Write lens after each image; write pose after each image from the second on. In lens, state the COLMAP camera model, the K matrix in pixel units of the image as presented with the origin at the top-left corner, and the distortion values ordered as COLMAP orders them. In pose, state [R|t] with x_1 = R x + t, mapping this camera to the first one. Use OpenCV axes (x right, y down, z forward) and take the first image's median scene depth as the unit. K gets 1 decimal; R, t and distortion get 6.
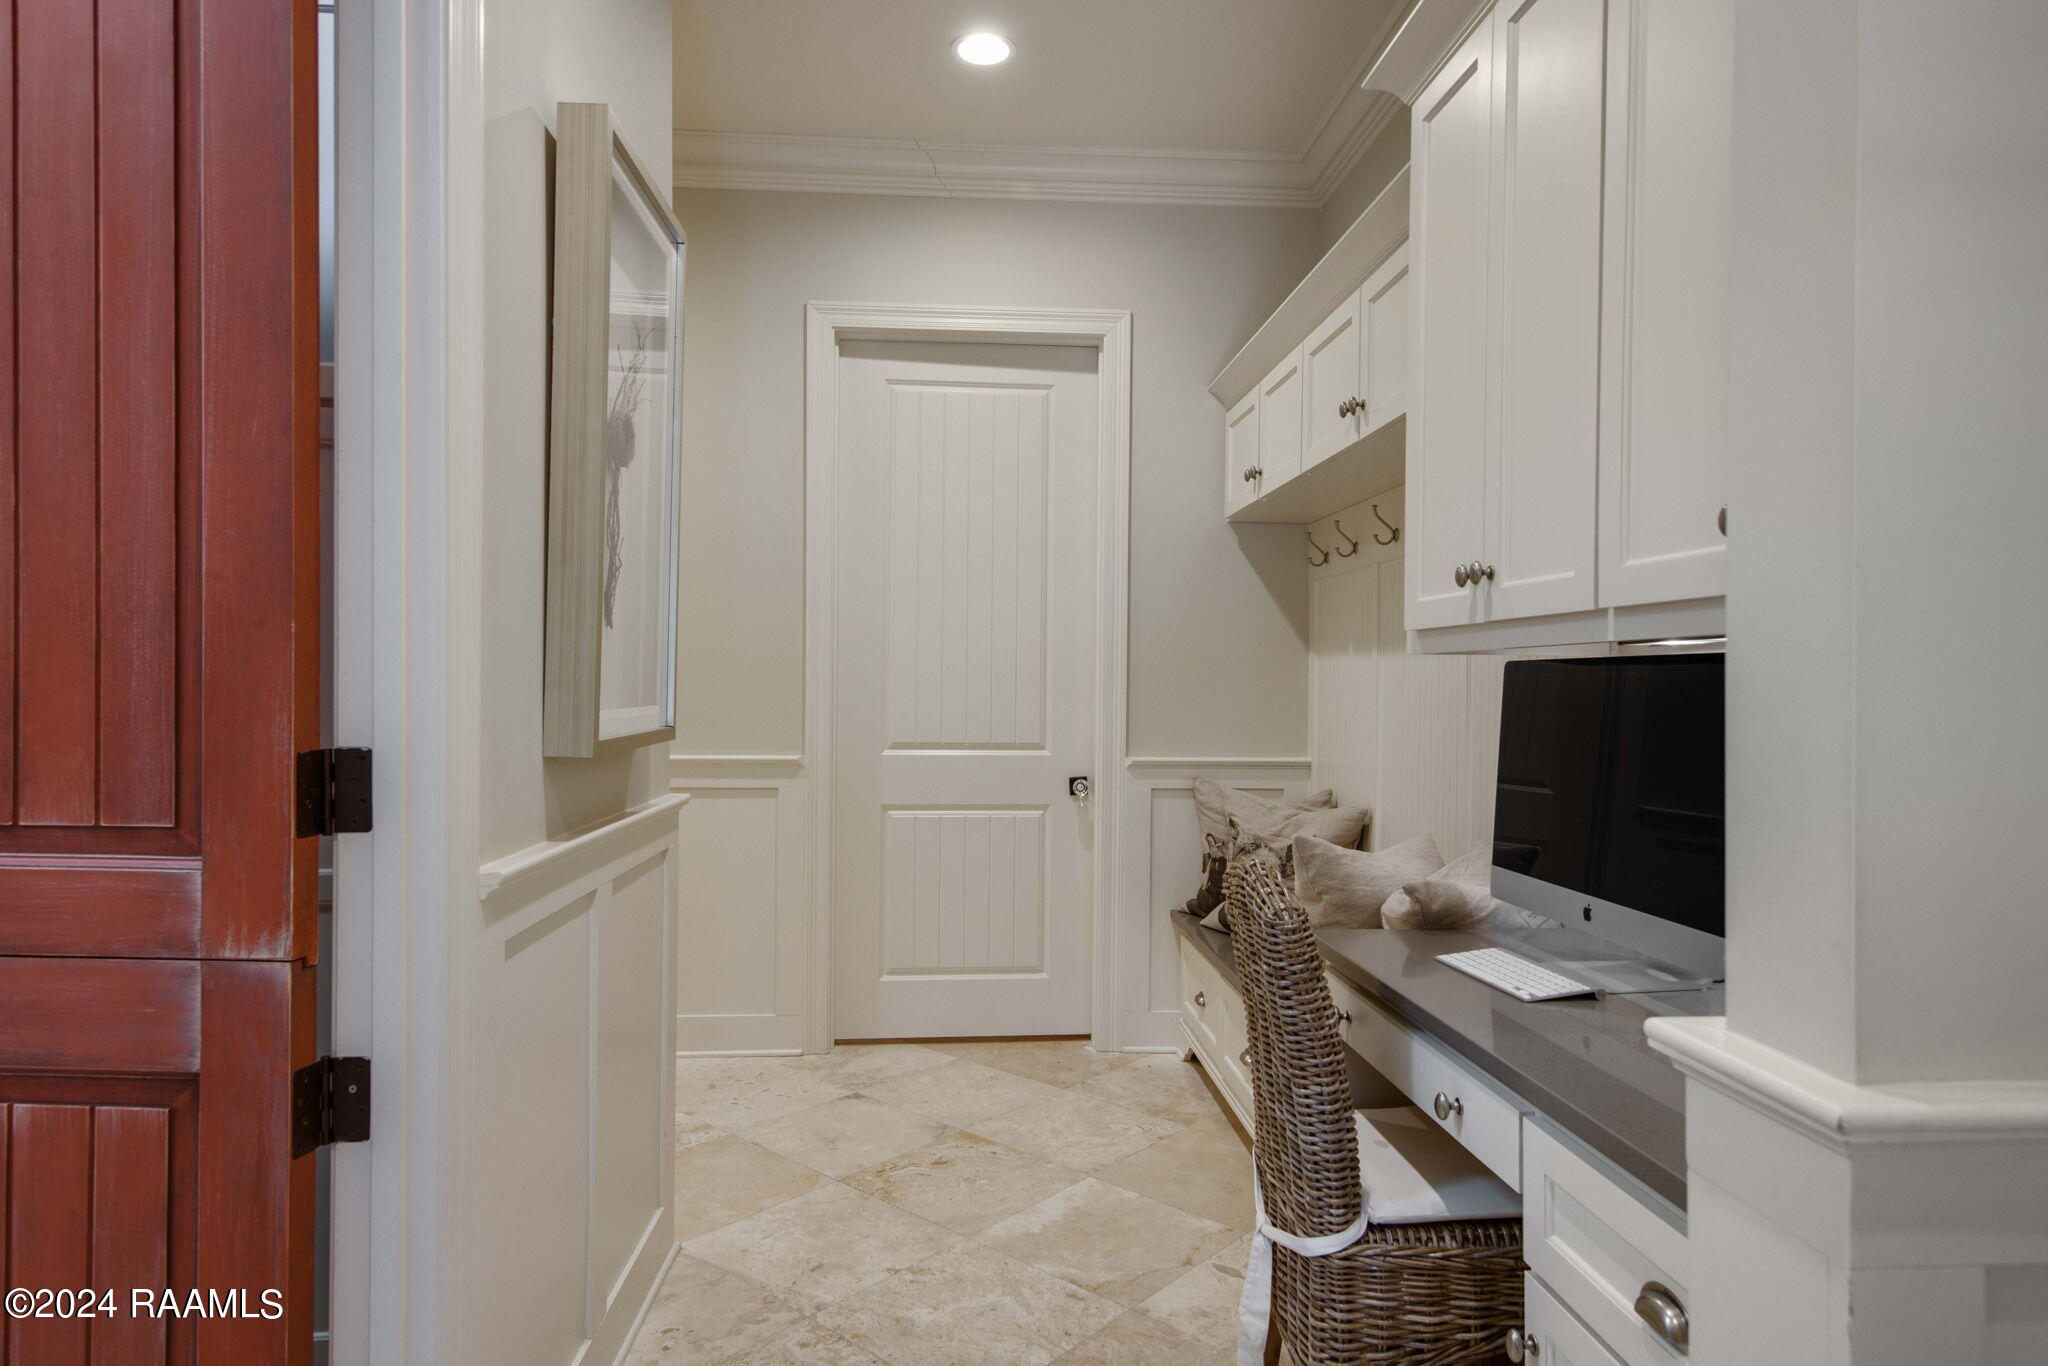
lens RADIAL K [[1103.2, 0, 1024.0], [0, 1103.2, 683.0], [0, 0, 1]] dist [0.005895, 0.000140]
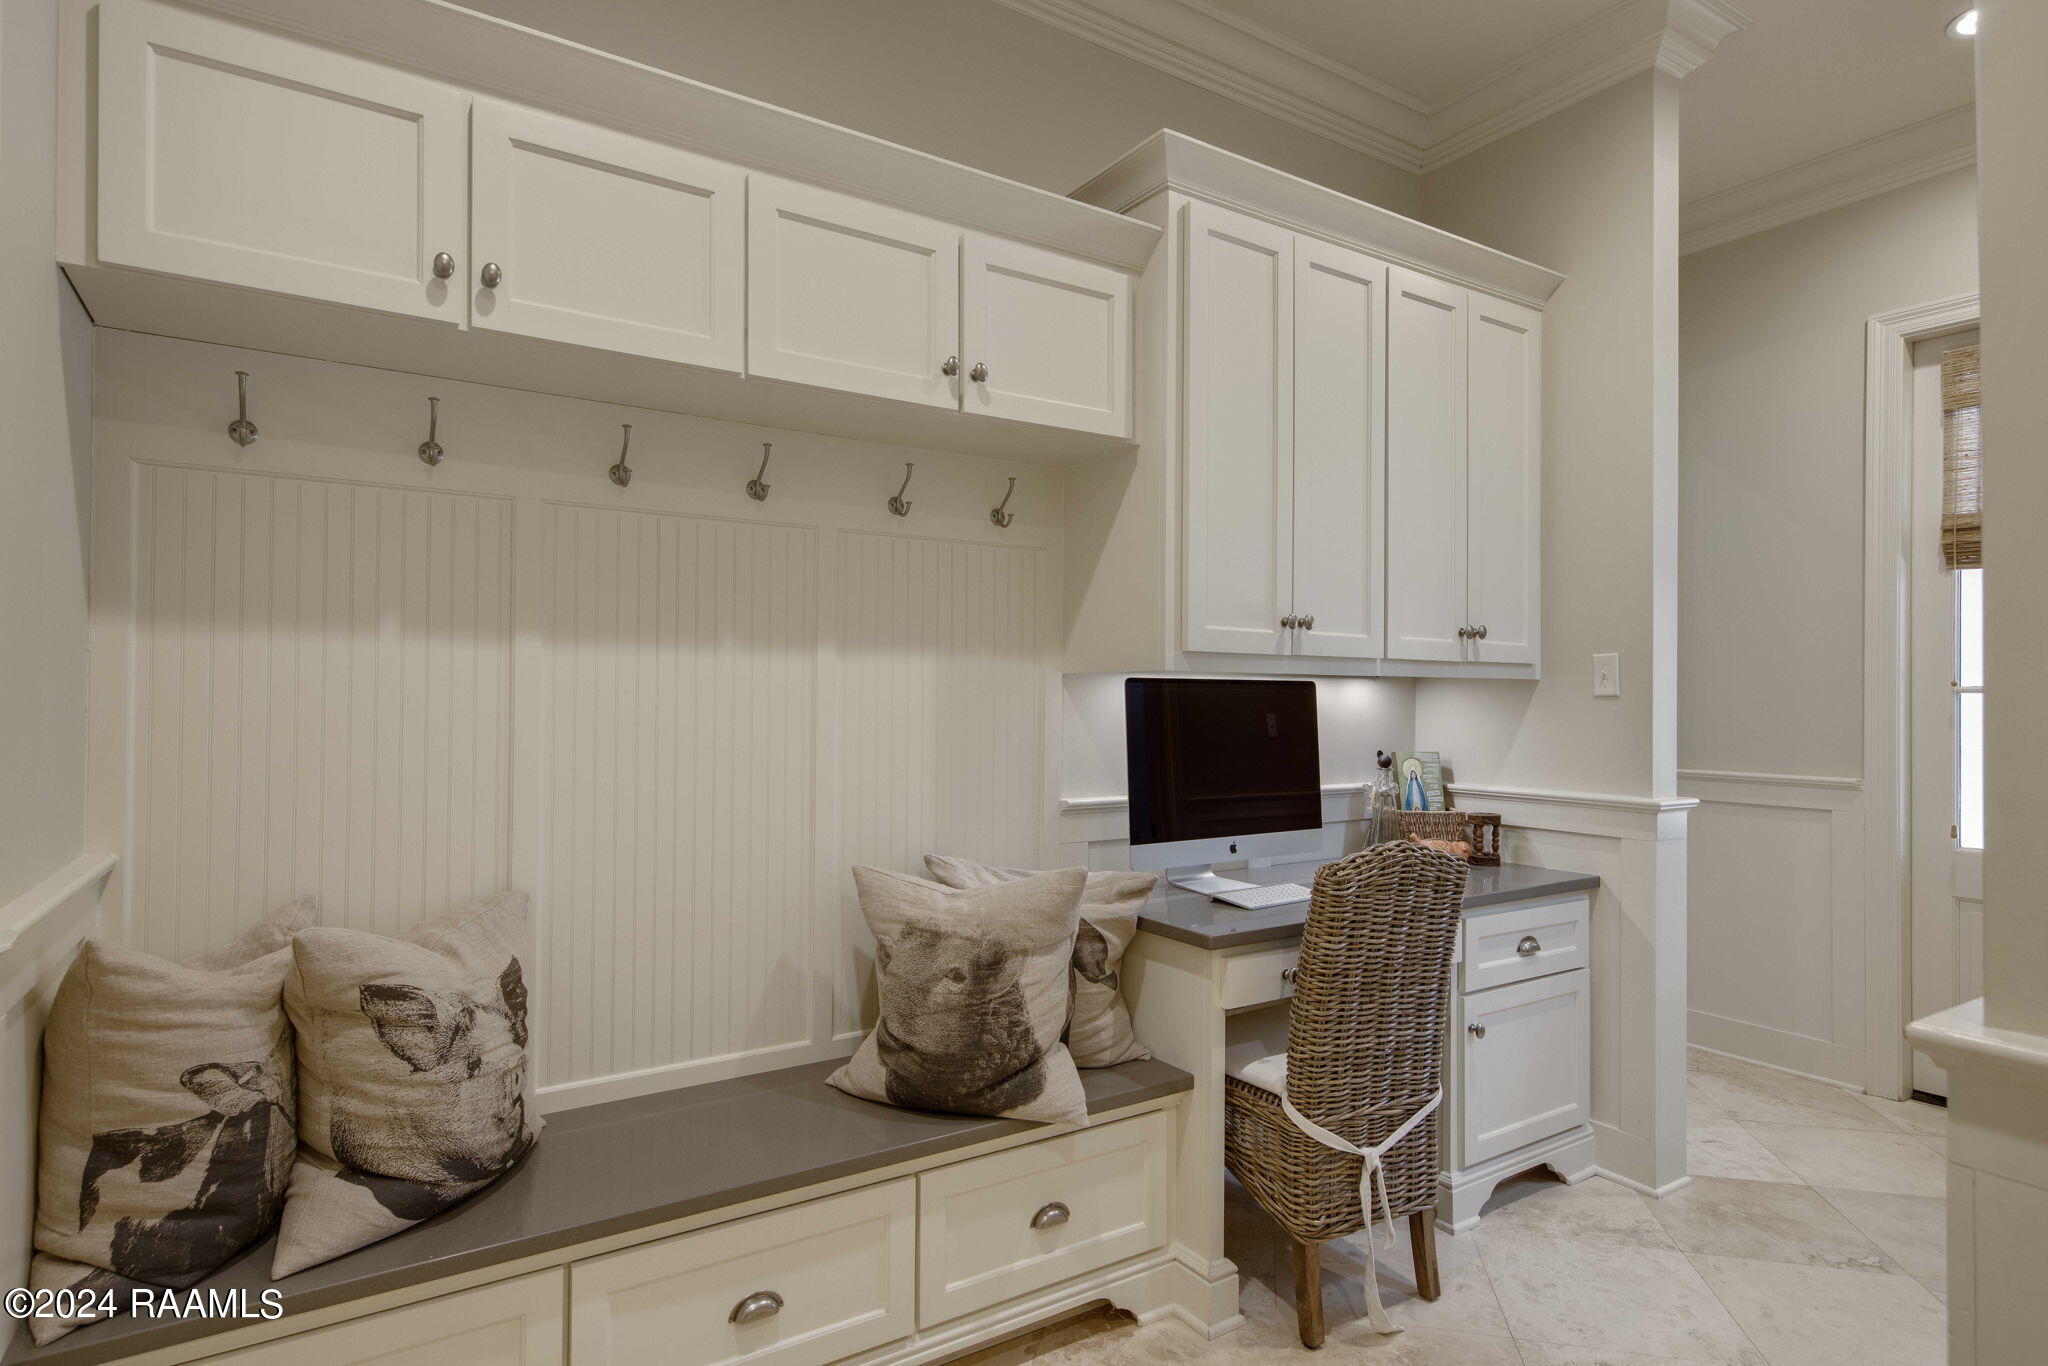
lens RADIAL K [[1103.2, 0, 1024.0], [0, 1103.2, 683.0], [0, 0, 1]] dist [0.005895, 0.000140]
pose [[-0.487991, 0.000957, 0.872848, -0.625761], [-0.008637, 0.999945, -0.005925, 0.000470], [-0.872806, -0.010430, -0.487956, 1.934966]]
